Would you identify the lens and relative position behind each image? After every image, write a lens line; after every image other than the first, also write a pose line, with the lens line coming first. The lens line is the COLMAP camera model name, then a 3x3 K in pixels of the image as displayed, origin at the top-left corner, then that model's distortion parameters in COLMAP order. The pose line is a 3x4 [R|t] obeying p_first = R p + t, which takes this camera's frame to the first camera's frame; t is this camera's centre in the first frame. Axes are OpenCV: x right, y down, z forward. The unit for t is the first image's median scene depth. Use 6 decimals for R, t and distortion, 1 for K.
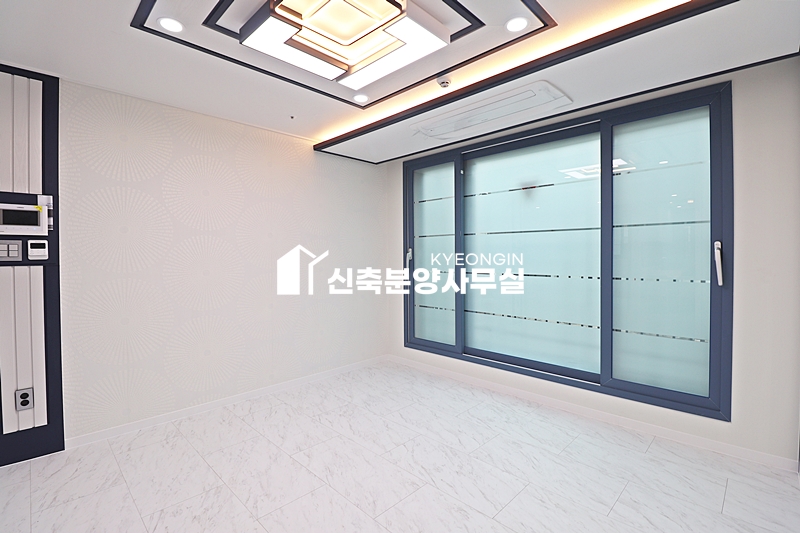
lens RADIAL K [[370.8, 0, 398.9], [0, 370.8, 258.8], [0, 0, 1]] dist [0.000376, -0.012272]
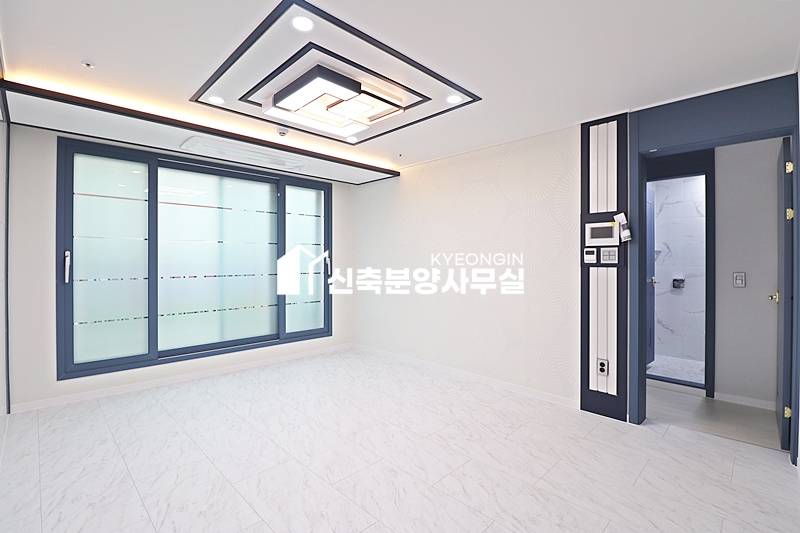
lens RADIAL K [[370.8, 0, 401.4], [0, 370.8, 261.7], [0, 0, 1]] dist [0.000376, -0.012272]
pose [[0.006473, 0.002807, 0.999975, -1.068468], [0.008326, 0.999961, -0.002860, 0.005937], [-0.999944, 0.008345, 0.006450, 0.474119]]
